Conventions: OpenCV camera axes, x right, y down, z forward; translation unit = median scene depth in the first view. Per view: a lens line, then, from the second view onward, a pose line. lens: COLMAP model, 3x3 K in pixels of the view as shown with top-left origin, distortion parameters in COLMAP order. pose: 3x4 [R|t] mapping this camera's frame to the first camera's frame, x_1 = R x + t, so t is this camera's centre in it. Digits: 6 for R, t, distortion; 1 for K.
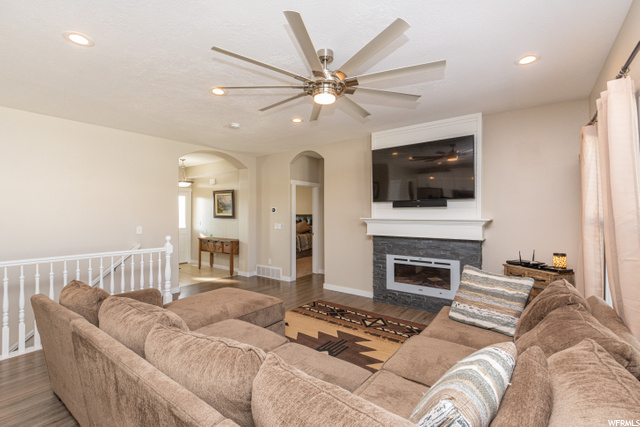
lens RADIAL K [[293.0, 0, 298.5], [0, 293.0, 209.2], [0, 0, 1]] dist [0.002360, -0.000753]
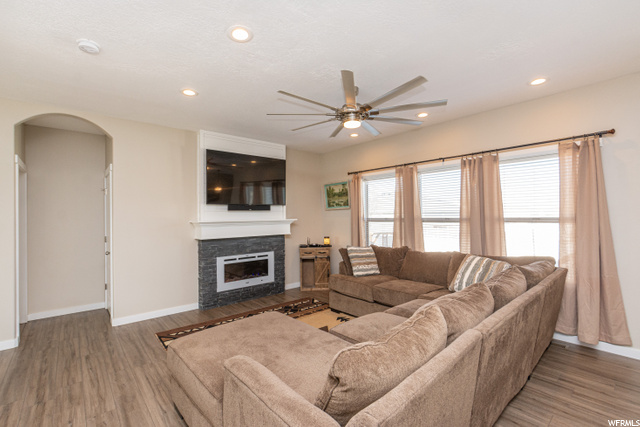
lens RADIAL K [[293.0, 0, 322.9], [0, 293.0, 208.5], [0, 0, 1]] dist [0.002360, -0.000753]
pose [[0.162408, 0.025451, 0.986395, -0.657653], [-0.000513, 0.999669, -0.025709, 0.014380], [-0.986724, 0.003669, 0.162368, 0.510223]]
